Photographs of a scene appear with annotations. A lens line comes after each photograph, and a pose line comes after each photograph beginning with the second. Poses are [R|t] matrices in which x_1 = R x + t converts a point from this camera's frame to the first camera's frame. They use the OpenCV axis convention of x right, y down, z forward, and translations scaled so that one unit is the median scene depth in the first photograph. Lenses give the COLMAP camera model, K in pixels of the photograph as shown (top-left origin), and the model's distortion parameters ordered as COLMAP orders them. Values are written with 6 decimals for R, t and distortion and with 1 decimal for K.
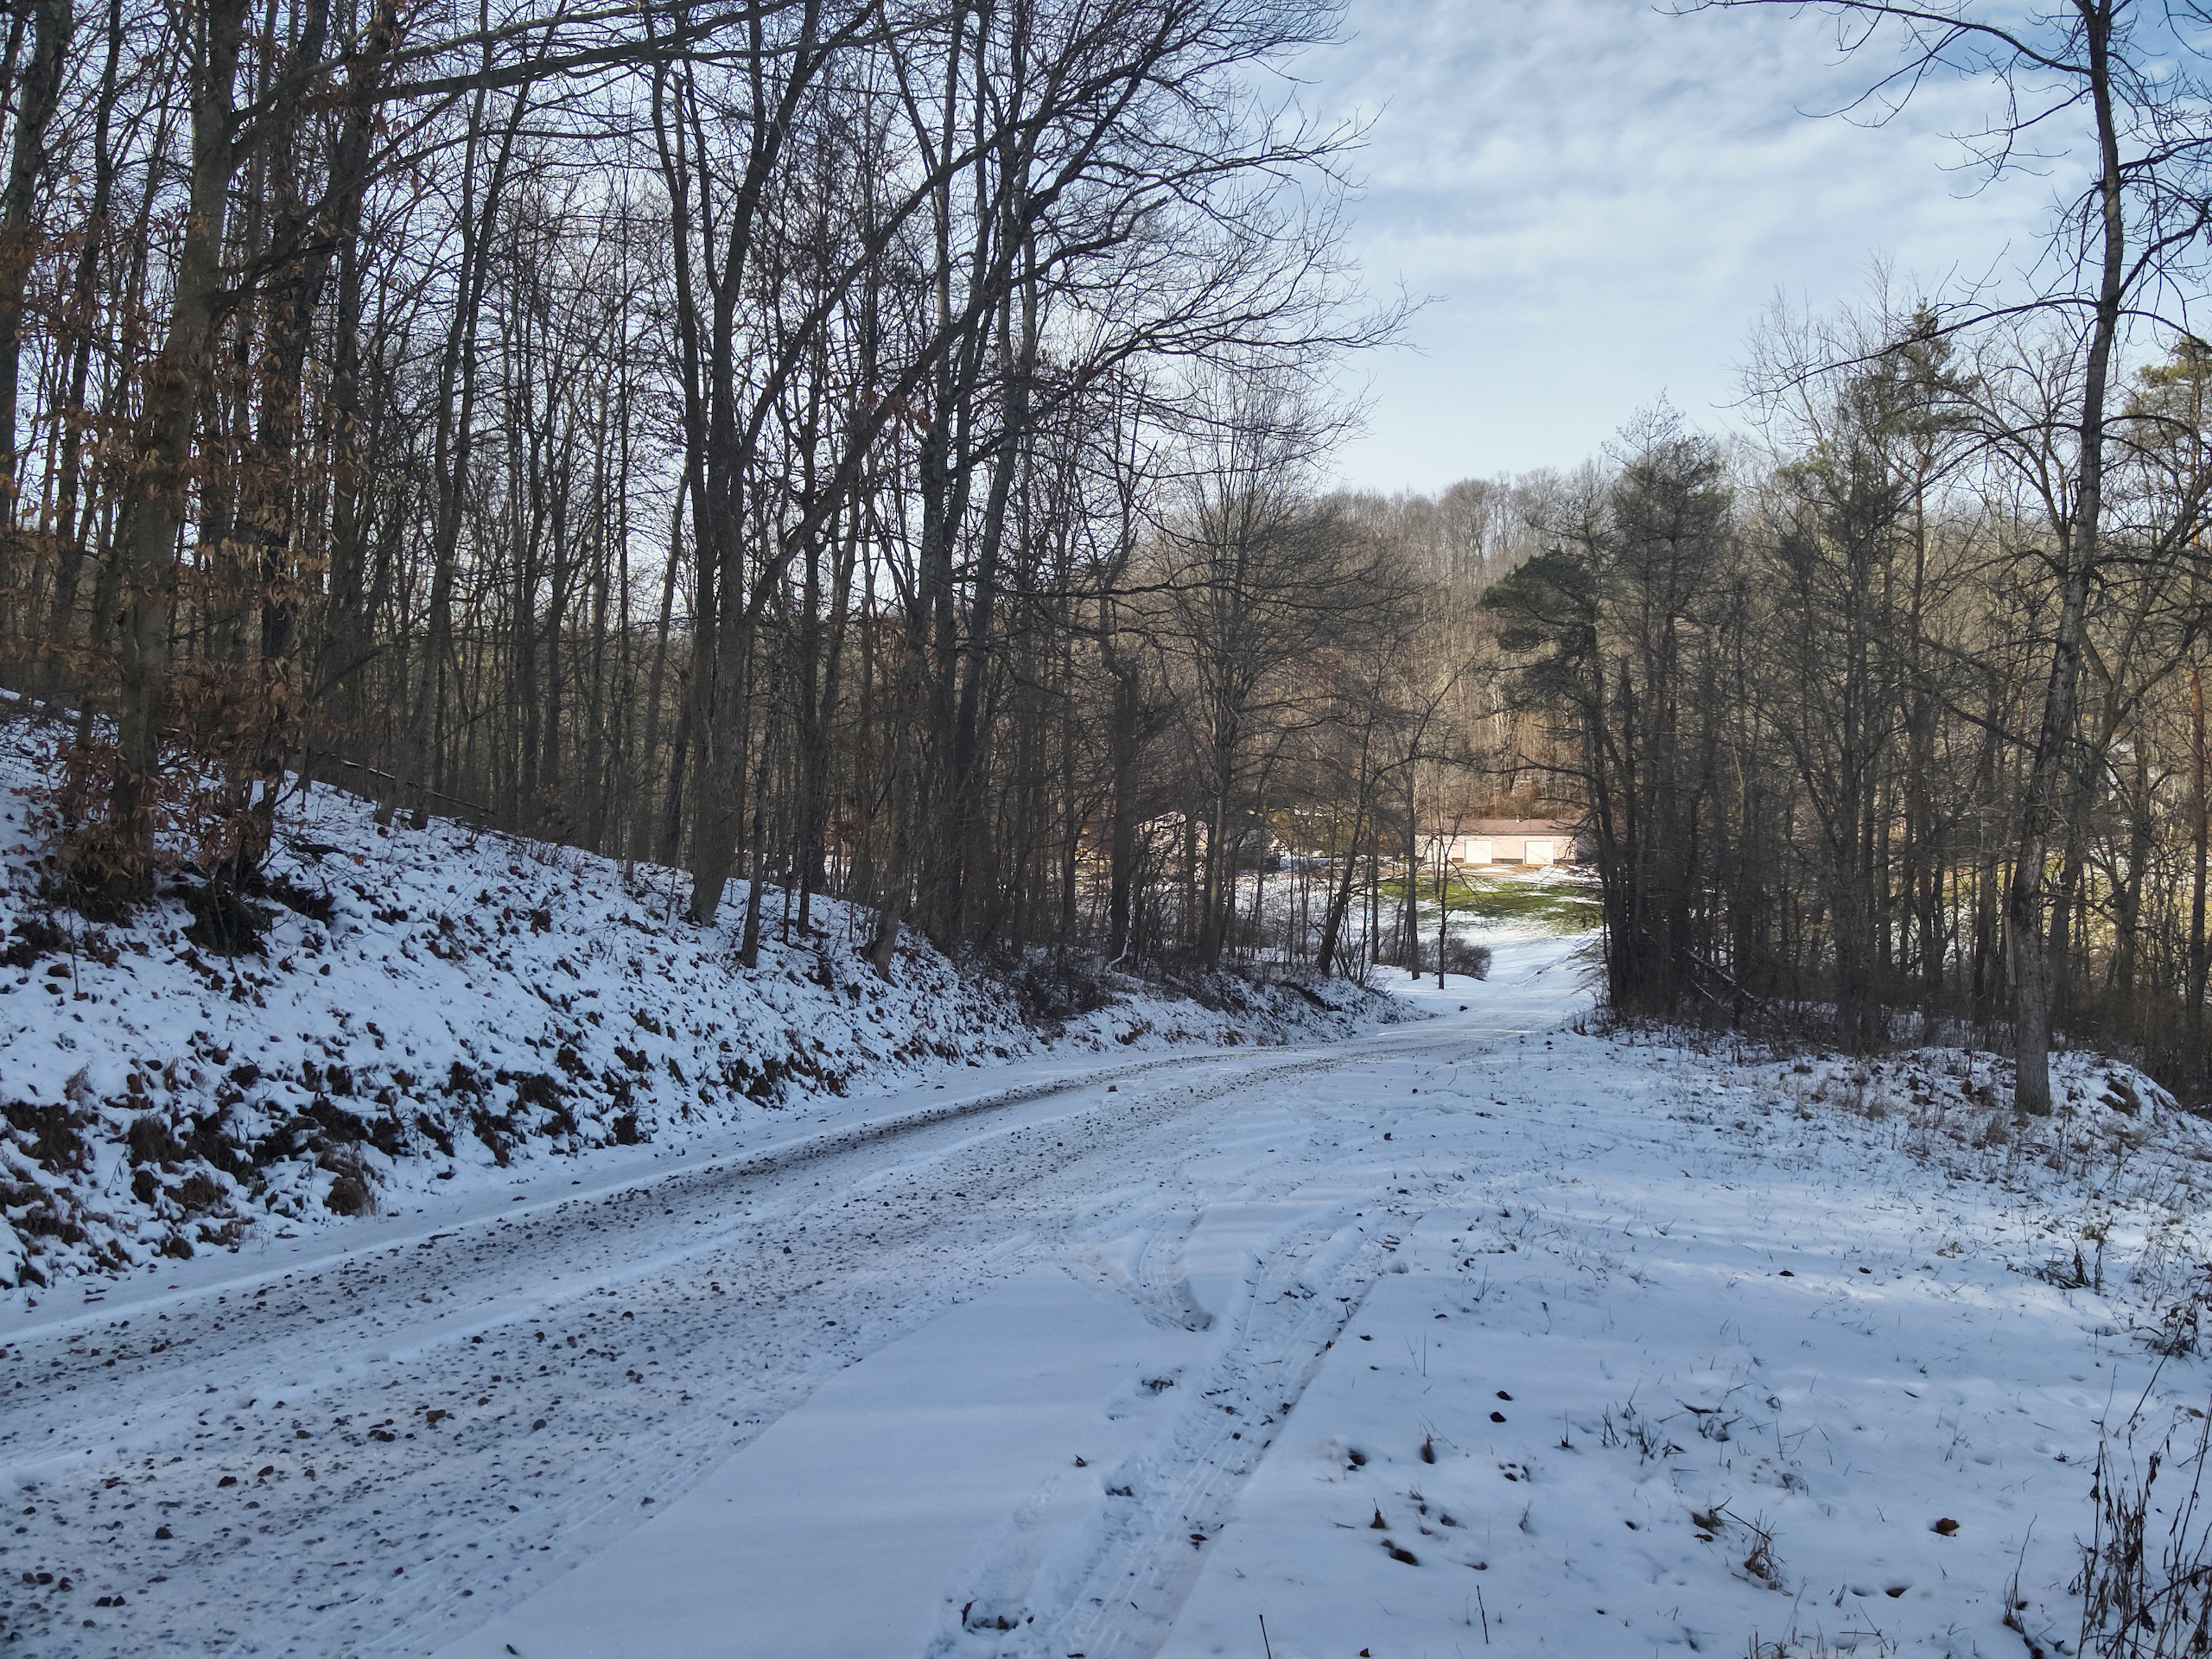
lens RADIAL K [[1568.0, 0, 1105.1], [0, 1568.0, 825.6], [0, 0, 1]] dist [0.149727, -0.269382]
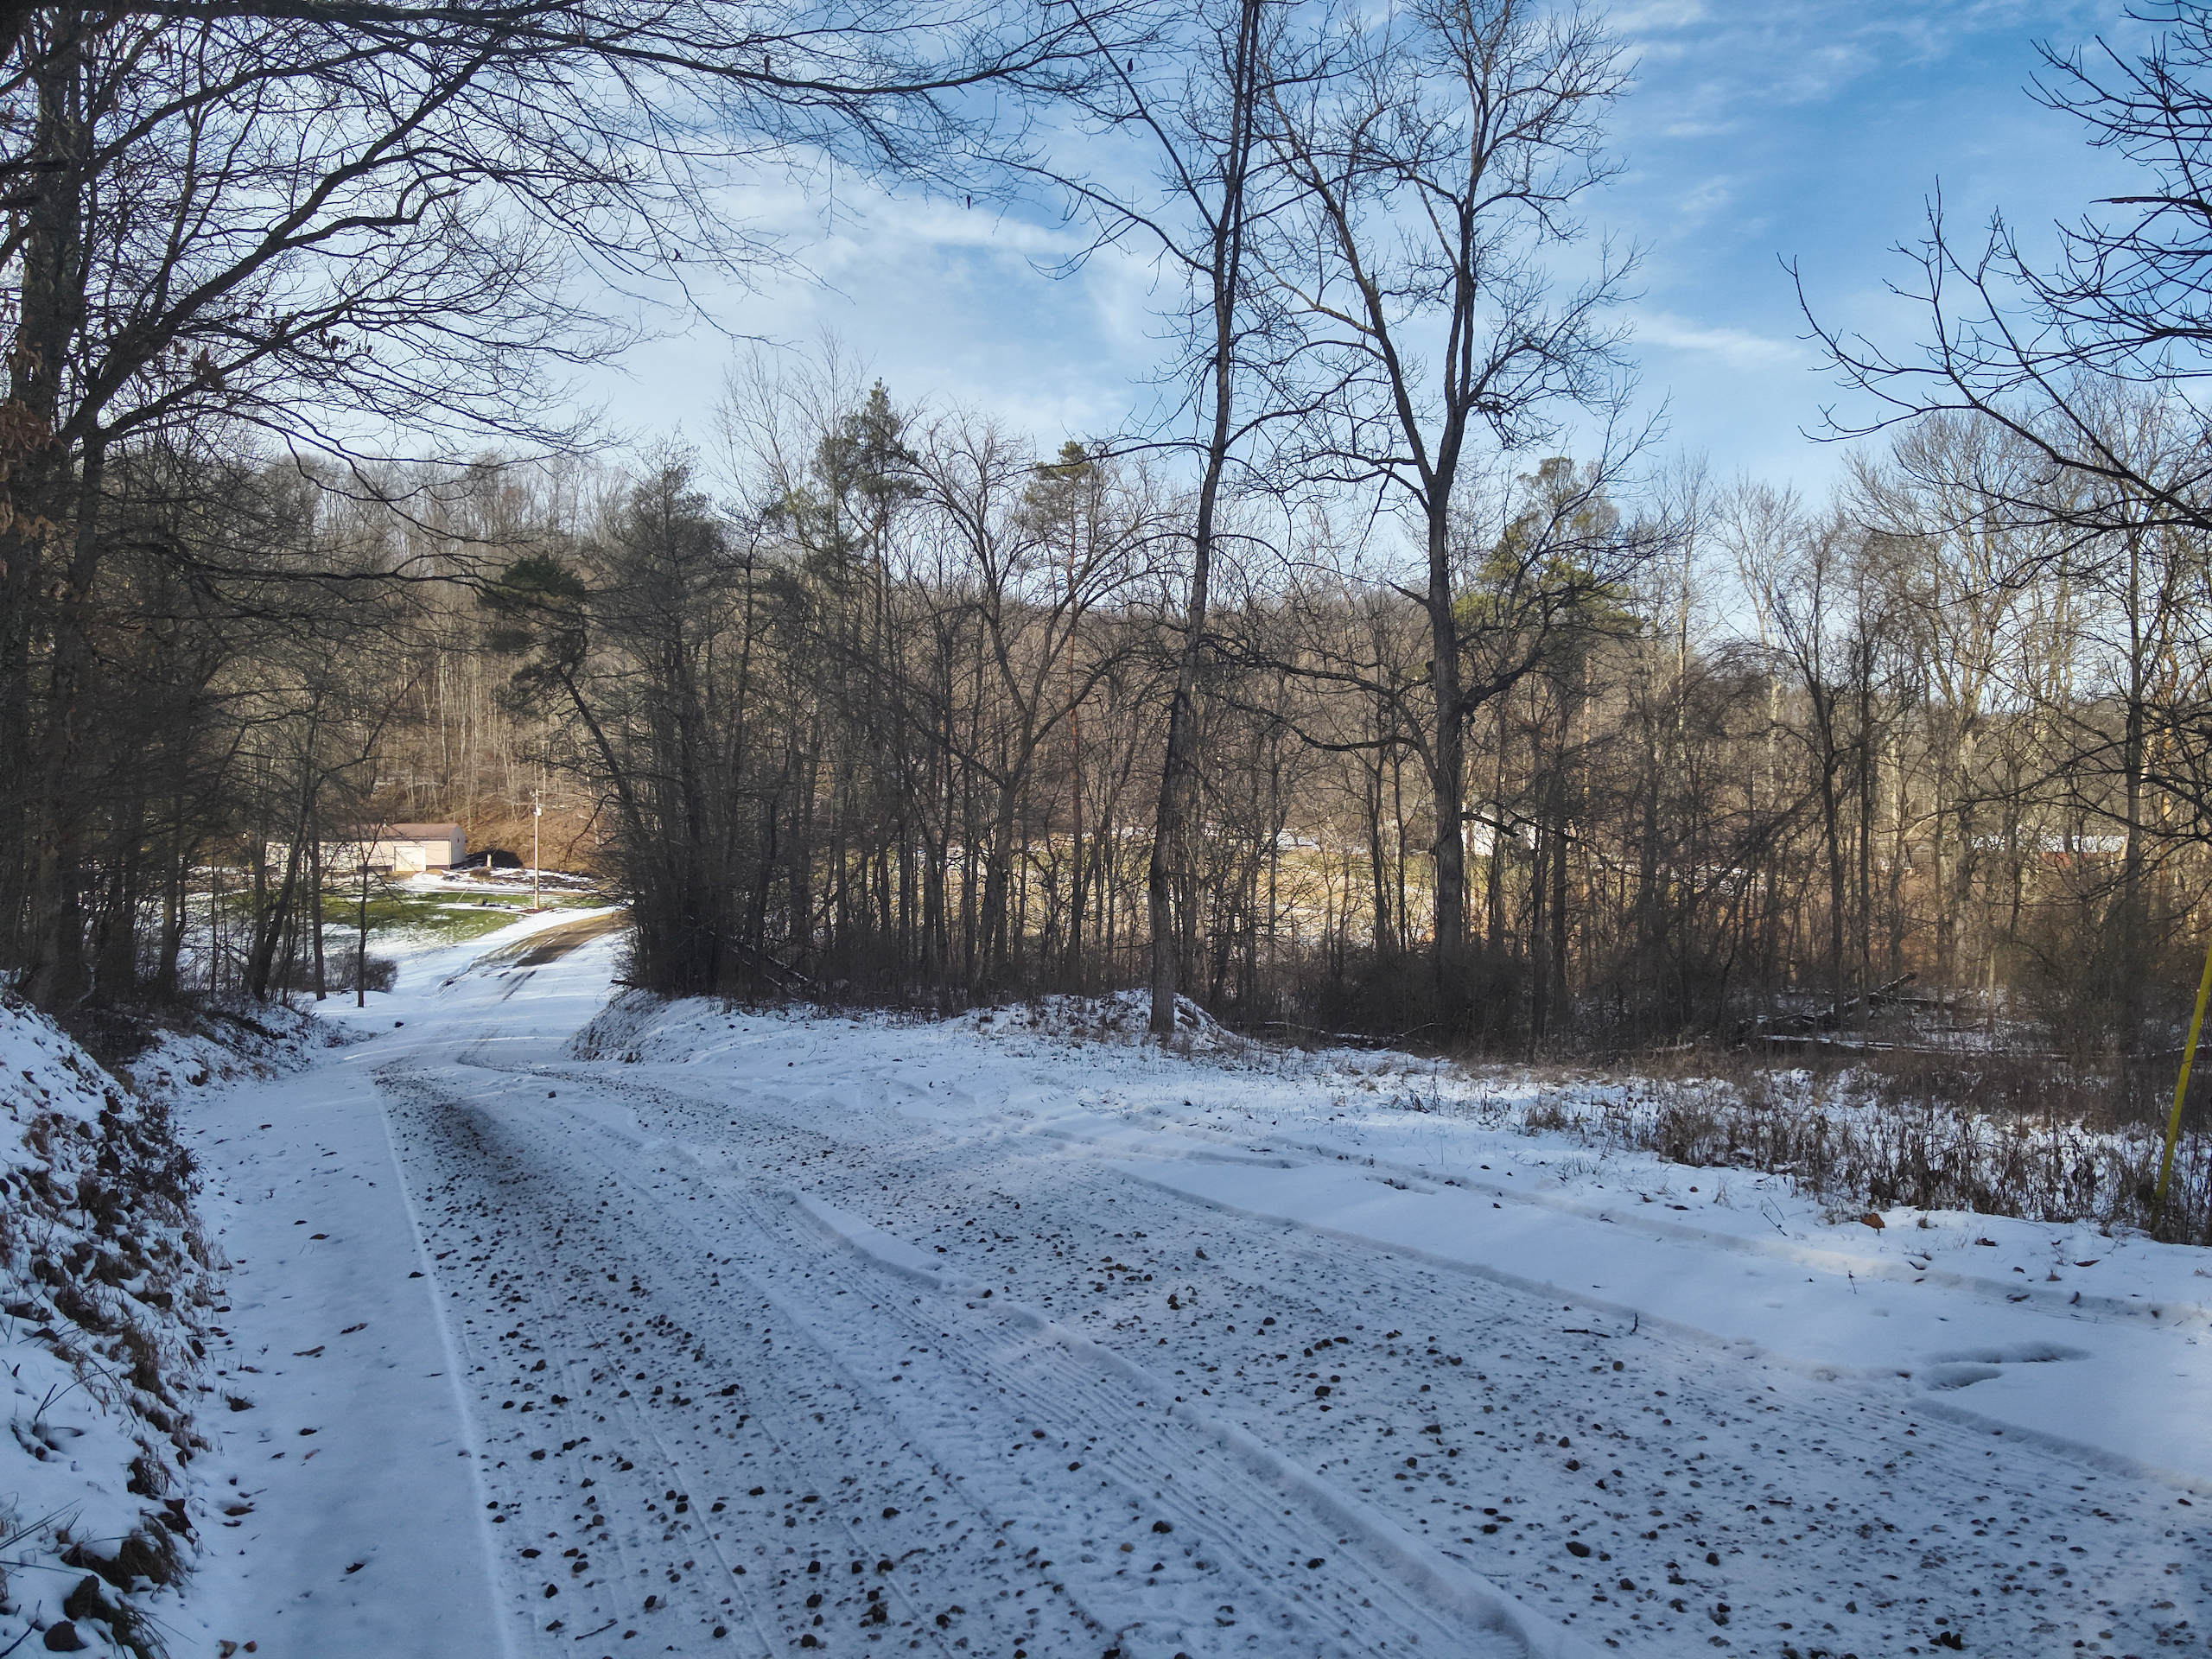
lens RADIAL K [[1568.0, 0, 1105.1], [0, 1568.0, 825.6], [0, 0, 1]] dist [0.149727, -0.269382]
pose [[0.765853, -0.011266, 0.642917, -0.116797], [0.012474, 0.999919, 0.002663, -0.000798], [-0.642894, 0.005981, 0.765932, -0.002999]]
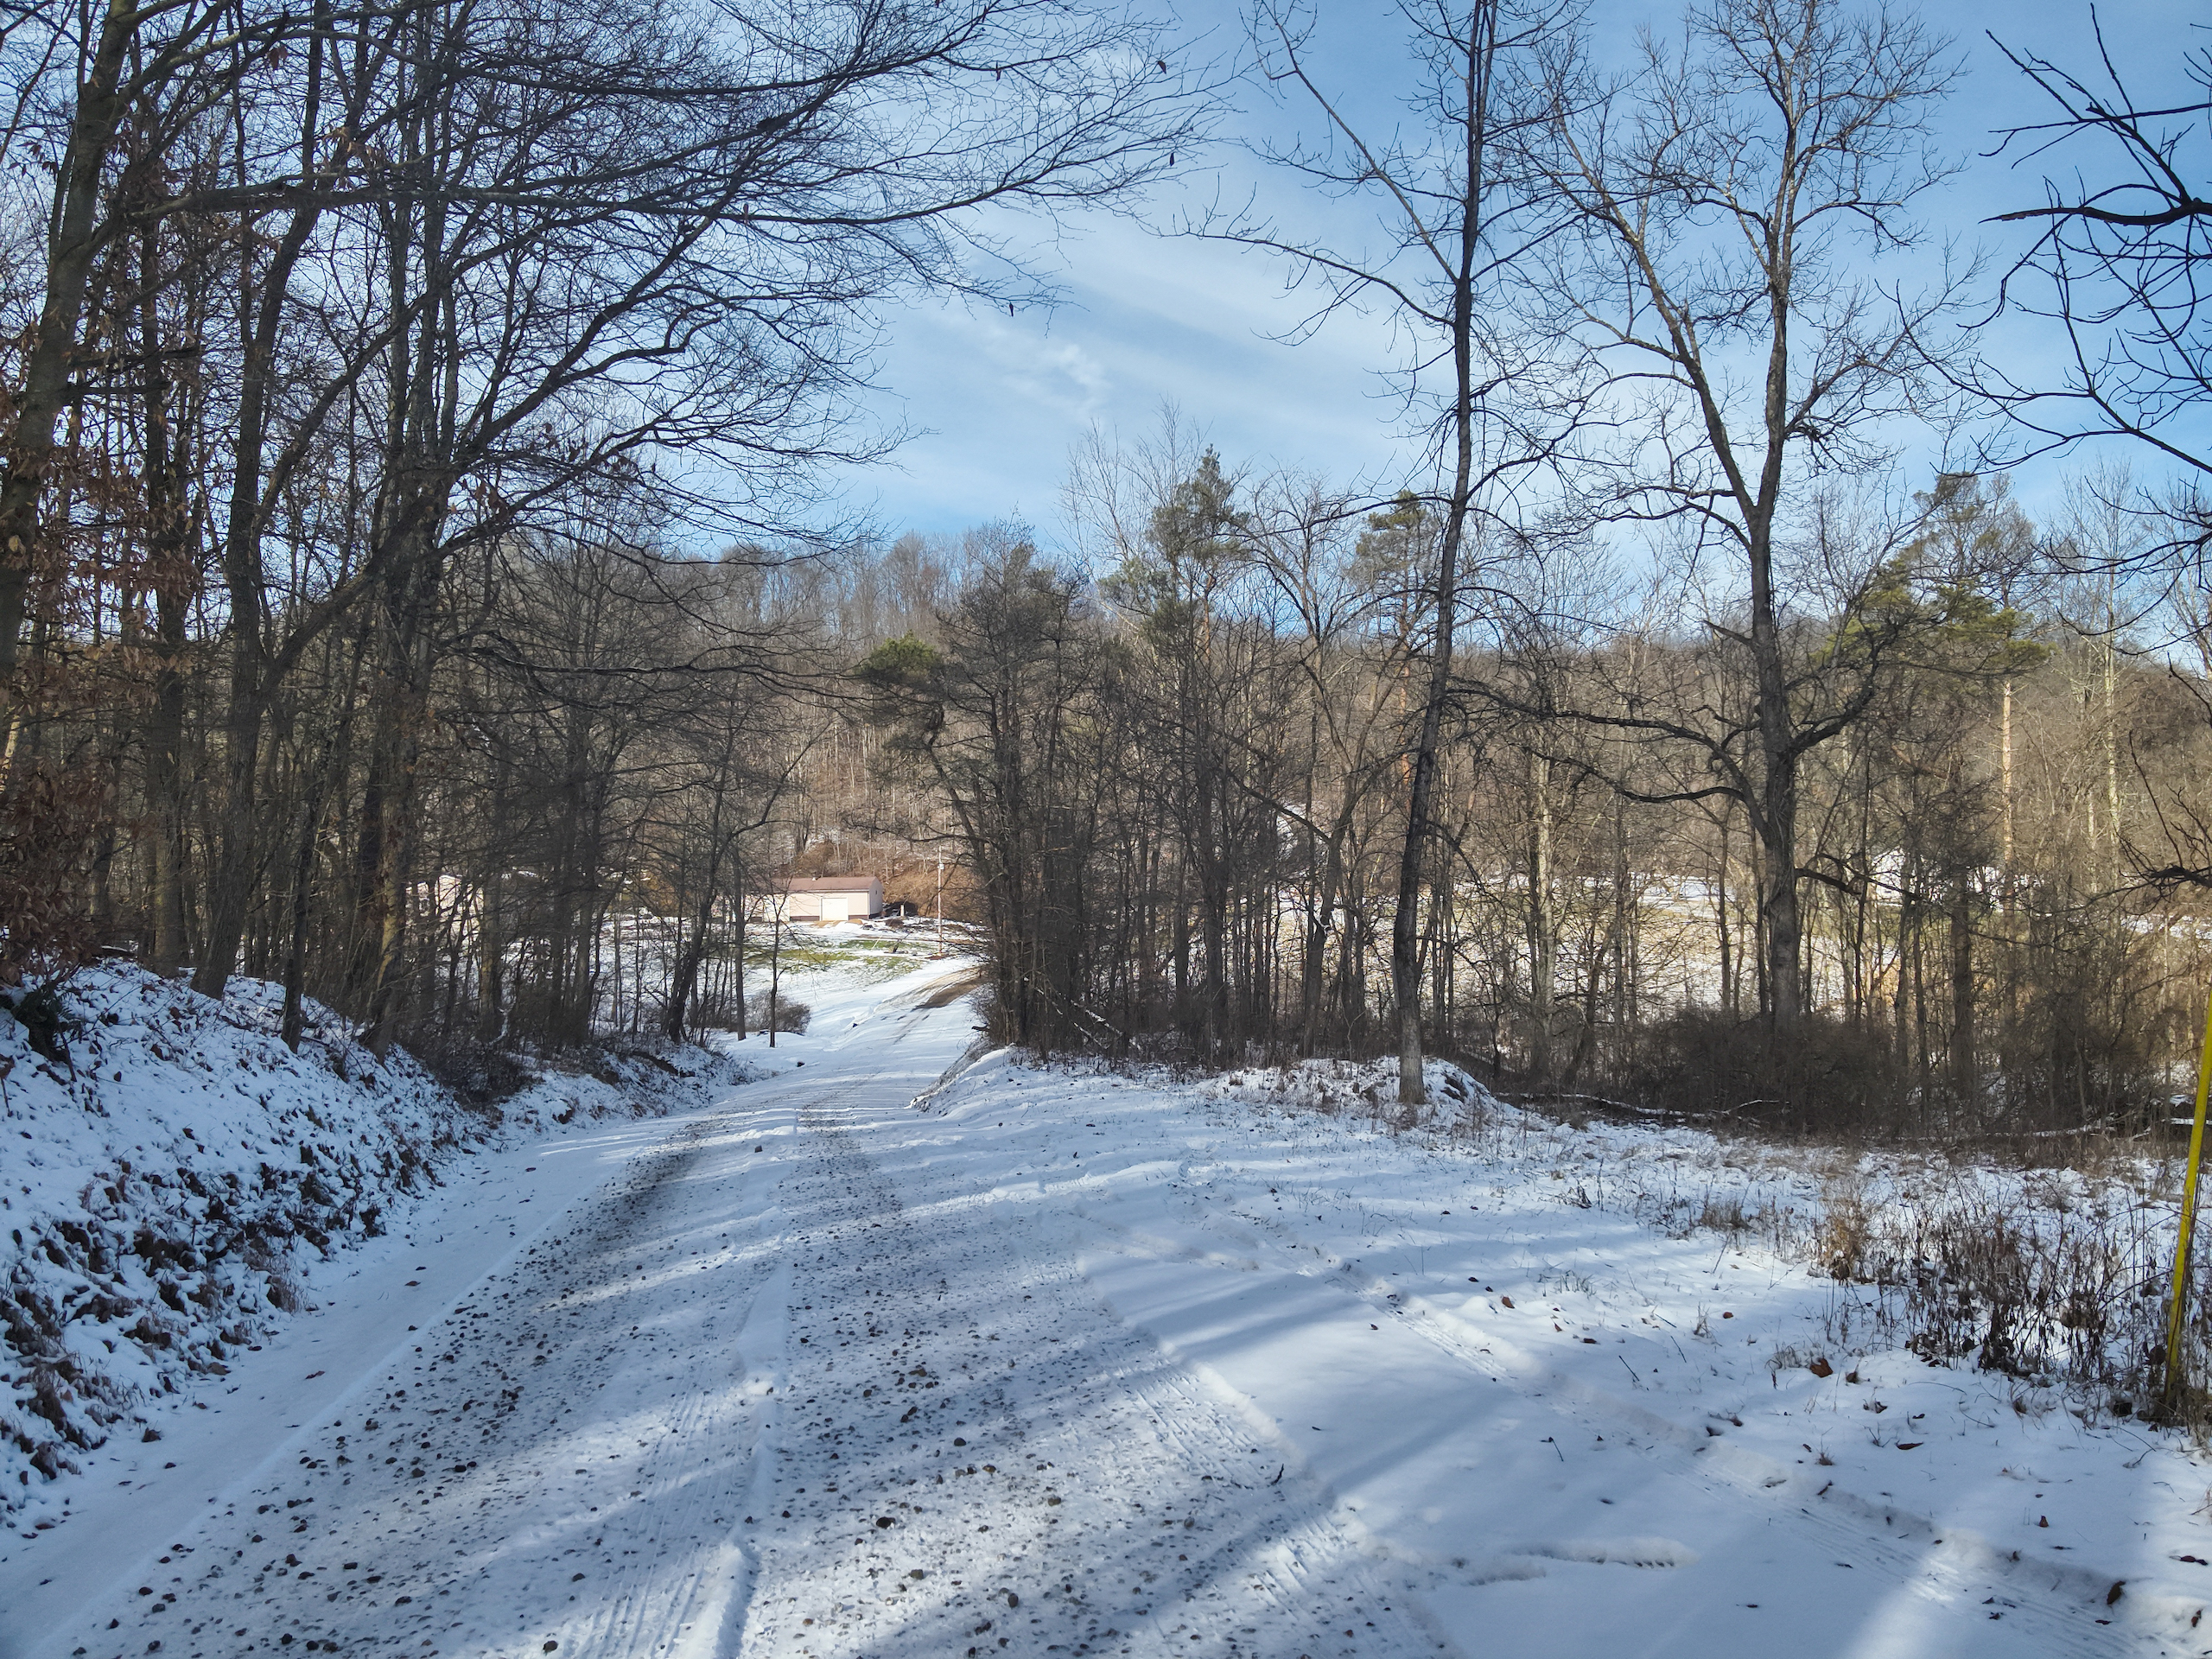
lens RADIAL K [[1562.1, 0, 1106.3], [0, 1562.1, 808.9], [0, 0, 1]] dist [0.181525, -0.310604]
pose [[0.899773, 0.002273, 0.436352, -0.079106], [0.018437, 0.998895, -0.043220, -0.004185], [-0.435969, 0.046933, 0.898737, -0.028701]]
